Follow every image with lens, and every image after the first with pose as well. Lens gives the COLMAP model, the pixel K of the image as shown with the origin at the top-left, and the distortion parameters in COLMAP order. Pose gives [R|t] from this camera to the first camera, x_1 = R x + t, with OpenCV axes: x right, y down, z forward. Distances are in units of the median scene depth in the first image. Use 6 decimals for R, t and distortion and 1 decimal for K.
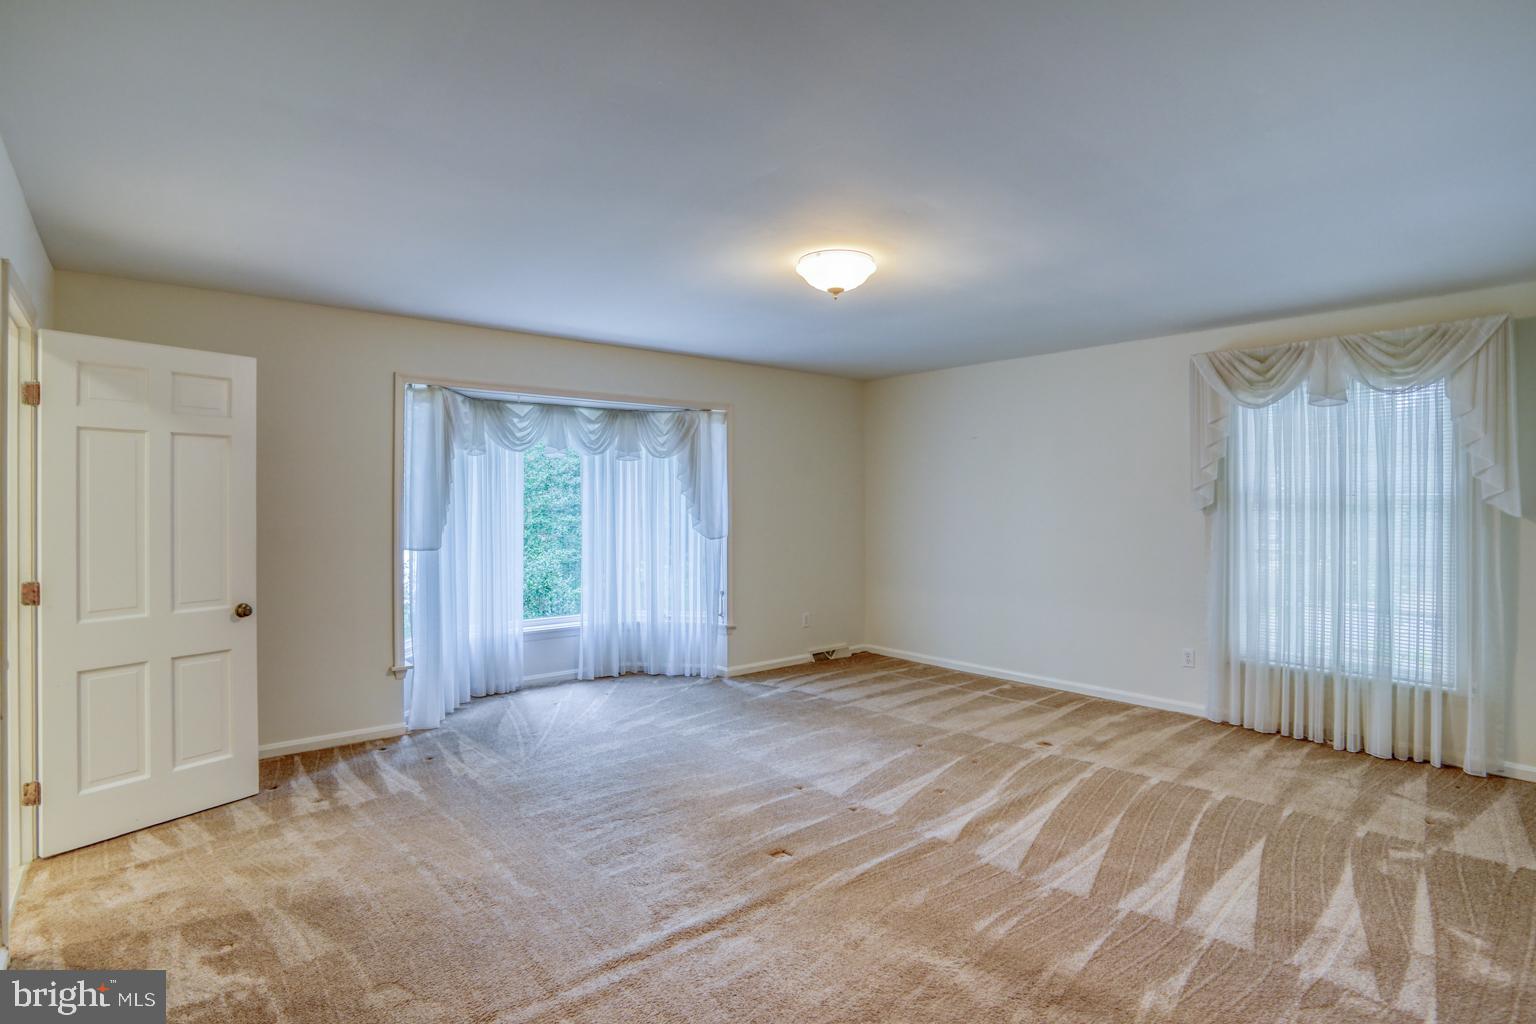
lens RADIAL K [[776.1, 0, 749.3], [0, 776.1, 510.4], [0, 0, 1]] dist [-0.079212, 0.045287]
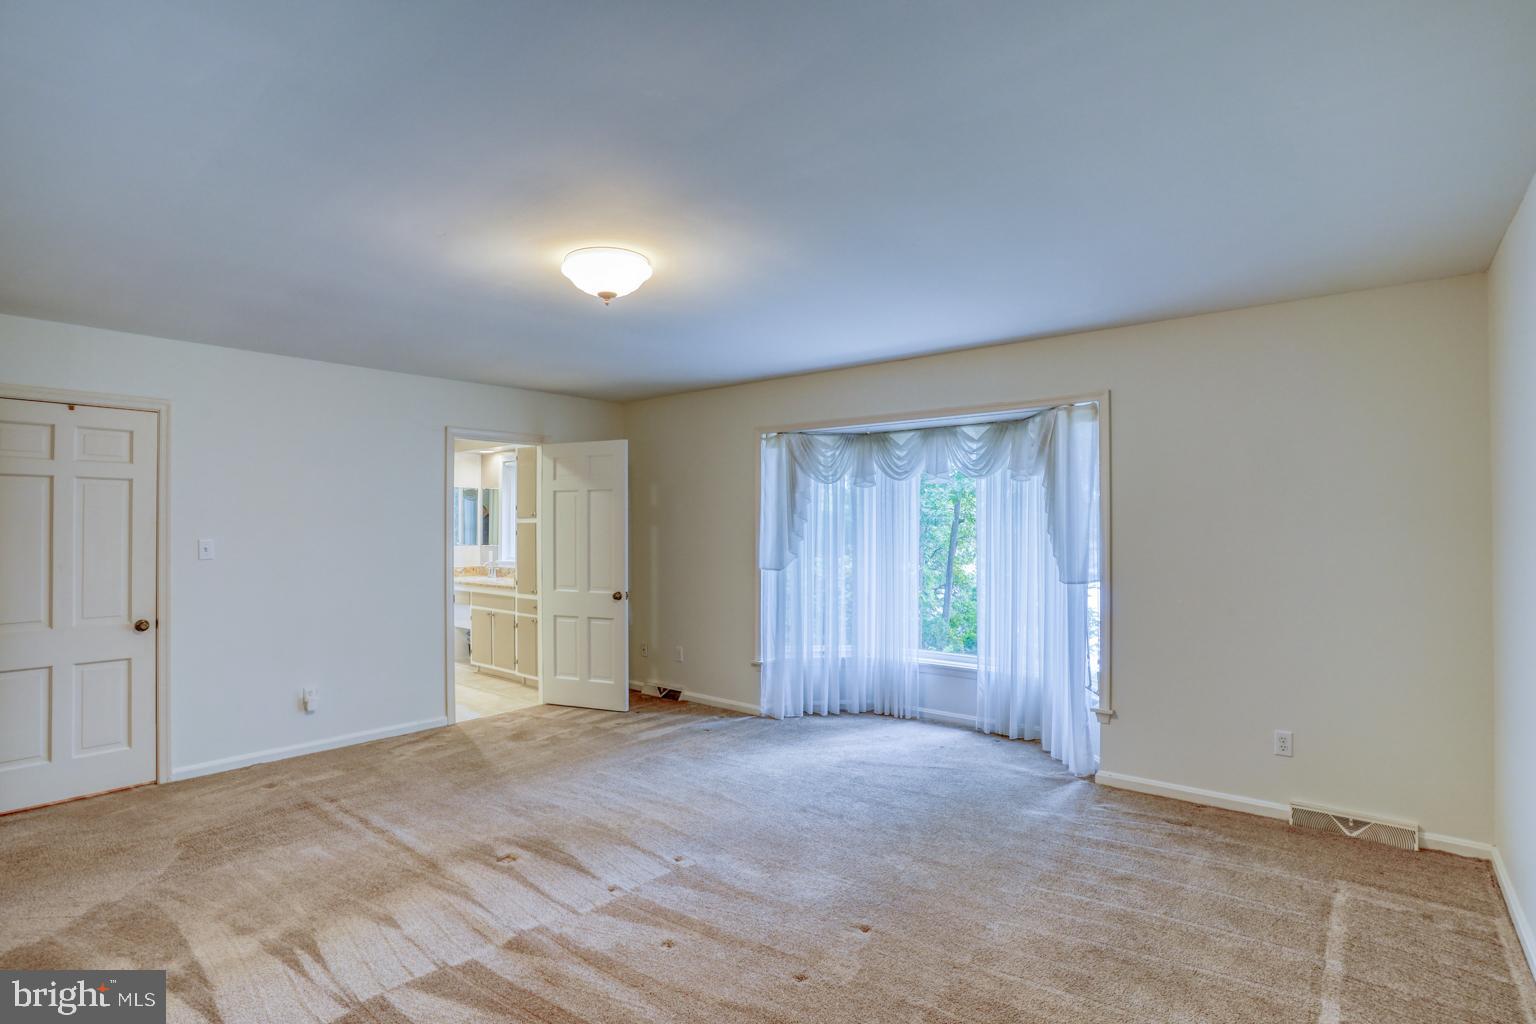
lens RADIAL K [[763.3, 0, 826.3], [0, 763.3, 537.6], [0, 0, 1]] dist [-0.091669, 0.042164]
pose [[0.214543, 0.015667, -0.976589, 0.763860], [-0.013571, 0.999823, 0.013058, -0.015629], [0.976620, 0.010452, 0.214717, 0.813694]]
